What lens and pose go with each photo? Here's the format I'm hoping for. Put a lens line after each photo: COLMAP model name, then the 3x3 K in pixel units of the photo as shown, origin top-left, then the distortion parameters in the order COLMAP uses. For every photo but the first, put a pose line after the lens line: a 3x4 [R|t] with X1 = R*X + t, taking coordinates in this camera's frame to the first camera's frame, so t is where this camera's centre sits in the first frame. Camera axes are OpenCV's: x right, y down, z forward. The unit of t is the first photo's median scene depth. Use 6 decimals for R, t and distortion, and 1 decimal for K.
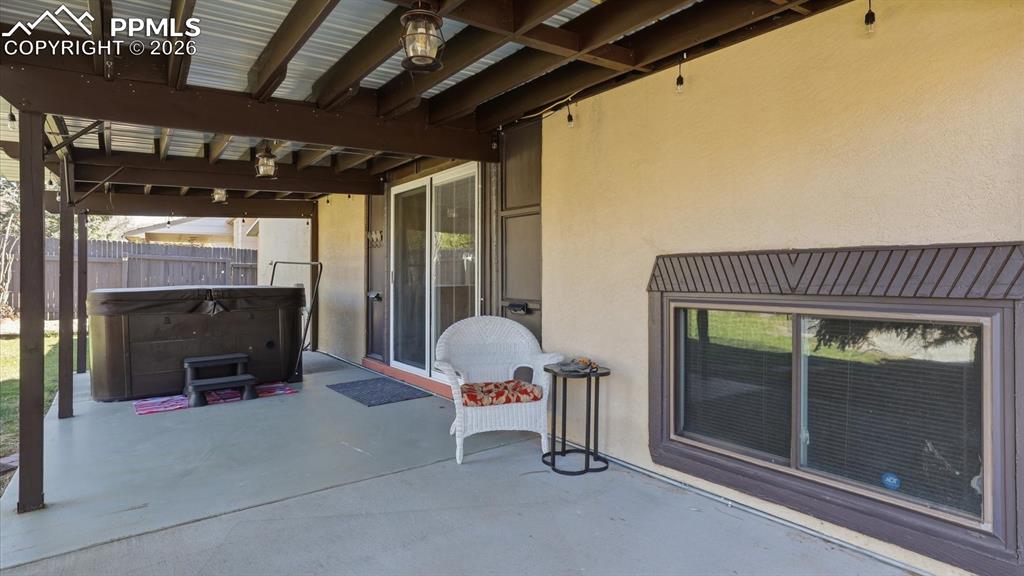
lens RADIAL K [[556.2, 0, 516.2], [0, 556.2, 284.3], [0, 0, 1]] dist [-0.027421, 0.010338]
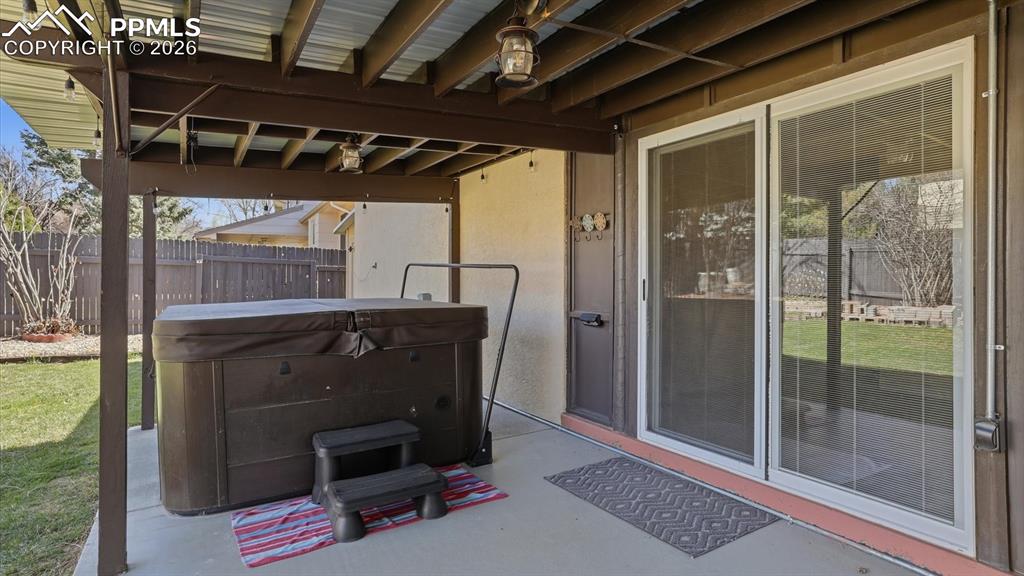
lens RADIAL K [[556.2, 0, 511.1], [0, 556.2, 282.7], [0, 0, 1]] dist [-0.027421, 0.010338]
pose [[0.995477, -0.001757, -0.094992, -0.300945], [0.001346, 0.999989, -0.004382, -0.017296], [0.094998, 0.004234, 0.995468, 0.391749]]
